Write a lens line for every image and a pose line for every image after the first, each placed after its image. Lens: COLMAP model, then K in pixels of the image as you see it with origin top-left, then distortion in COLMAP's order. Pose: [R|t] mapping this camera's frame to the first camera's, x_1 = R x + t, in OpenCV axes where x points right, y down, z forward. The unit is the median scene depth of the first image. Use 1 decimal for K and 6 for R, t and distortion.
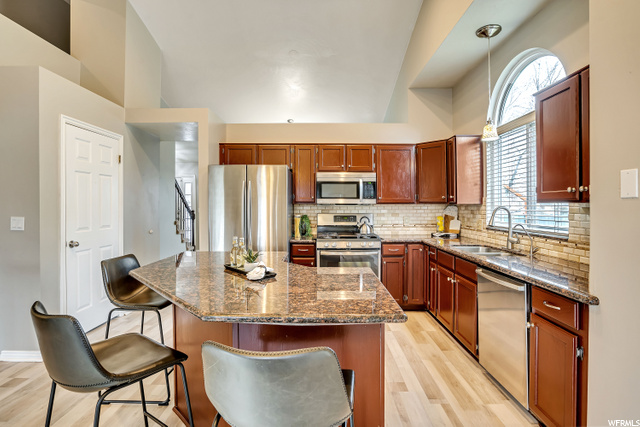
lens RADIAL K [[301.5, 0, 326.0], [0, 301.5, 213.1], [0, 0, 1]] dist [-0.033377, 0.002045]
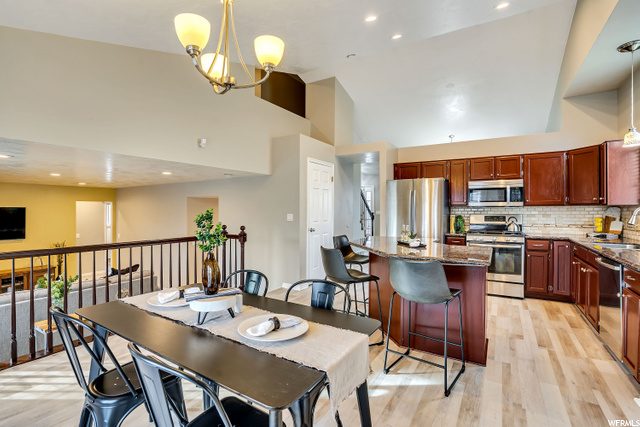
lens RADIAL K [[301.5, 0, 322.7], [0, 301.5, 212.4], [0, 0, 1]] dist [-0.033377, 0.002045]
pose [[0.844840, 0.002181, -0.535014, 0.124669], [-0.012327, 0.999806, -0.015389, 0.021599], [0.534877, 0.019596, 0.844703, -0.384907]]
